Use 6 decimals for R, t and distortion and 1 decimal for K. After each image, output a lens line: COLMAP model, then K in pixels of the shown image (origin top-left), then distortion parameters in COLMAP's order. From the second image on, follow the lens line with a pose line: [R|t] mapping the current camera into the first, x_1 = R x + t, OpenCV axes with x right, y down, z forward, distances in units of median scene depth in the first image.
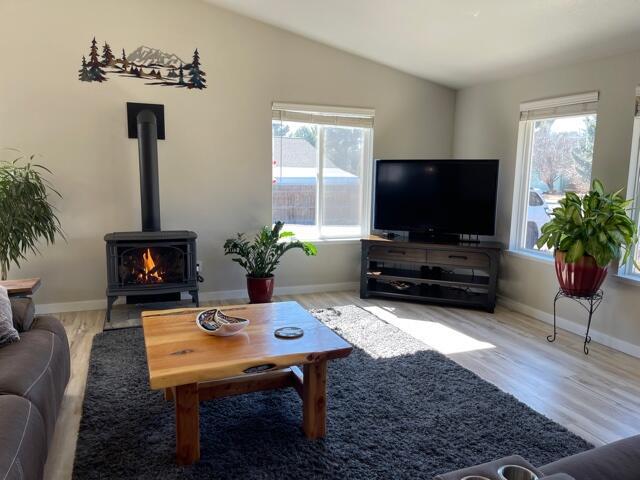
lens RADIAL K [[483.1, 0, 323.2], [0, 483.1, 245.0], [0, 0, 1]] dist [0.062464, -0.069928]
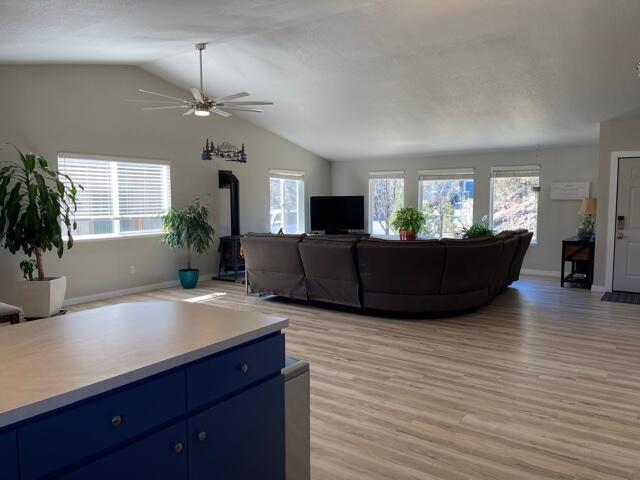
lens RADIAL K [[483.1, 0, 318.1], [0, 483.1, 237.8], [0, 0, 1]] dist [0.062464, -0.069928]
pose [[0.818486, -0.067425, 0.570557, -1.178288], [0.107008, 0.993603, -0.036090, 0.084779], [-0.564473, 0.090594, 0.820465, -0.763392]]
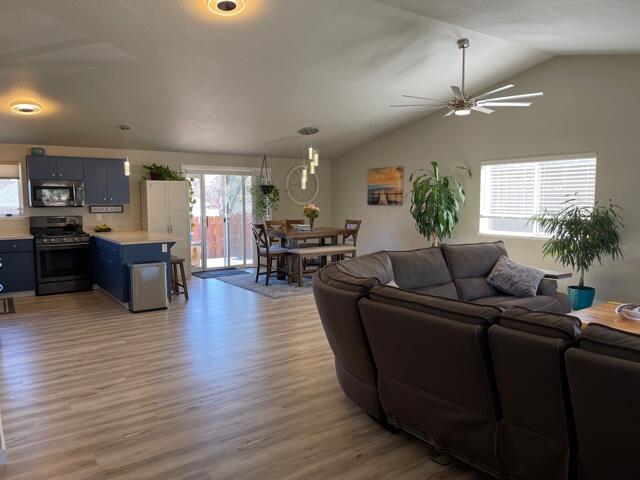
lens RADIAL K [[483.1, 0, 321.0], [0, 483.1, 239.4], [0, 0, 1]] dist [0.062464, -0.069928]
pose [[0.263145, 0.060903, -0.962832, 0.522356], [-0.141072, 0.989707, 0.024048, 0.023171], [0.954386, 0.129501, 0.269028, -0.190162]]
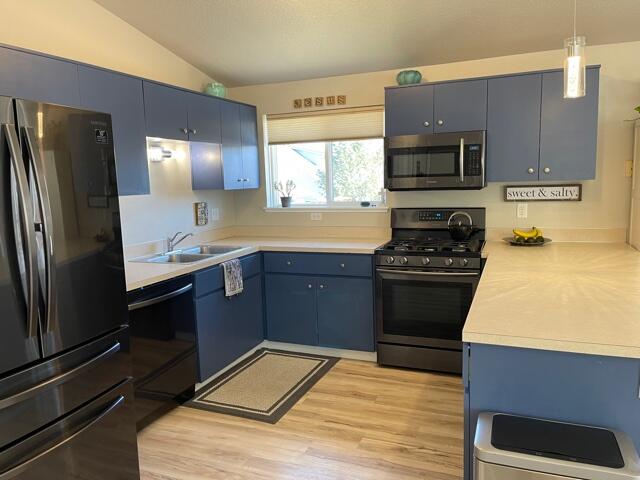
lens RADIAL K [[483.1, 0, 324.7], [0, 483.1, 239.2], [0, 0, 1]] dist [0.062464, -0.069928]
pose [[-0.661405, 0.091387, -0.744440, -0.604639], [-0.102707, 0.972163, 0.210594, 0.009358], [0.742963, 0.215747, -0.633608, -0.218157]]
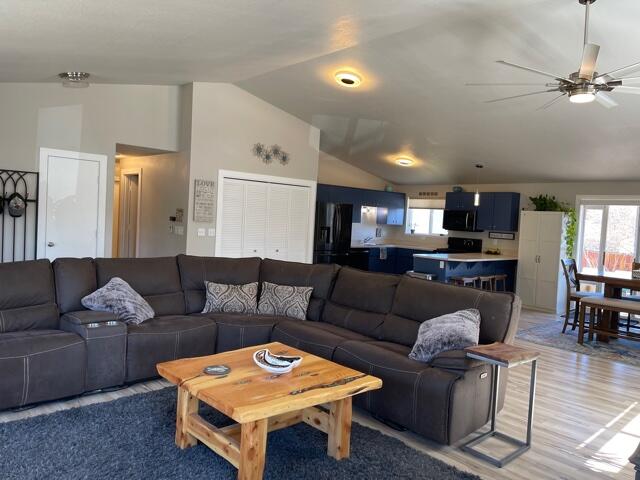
lens RADIAL K [[483.1, 0, 319.9], [0, 483.1, 239.3], [0, 0, 1]] dist [0.062464, -0.069928]
pose [[-0.922880, -0.054499, -0.381213, 0.072886], [-0.133010, 0.974122, 0.182743, -0.196201], [0.361388, 0.219355, -0.906246, 1.141983]]
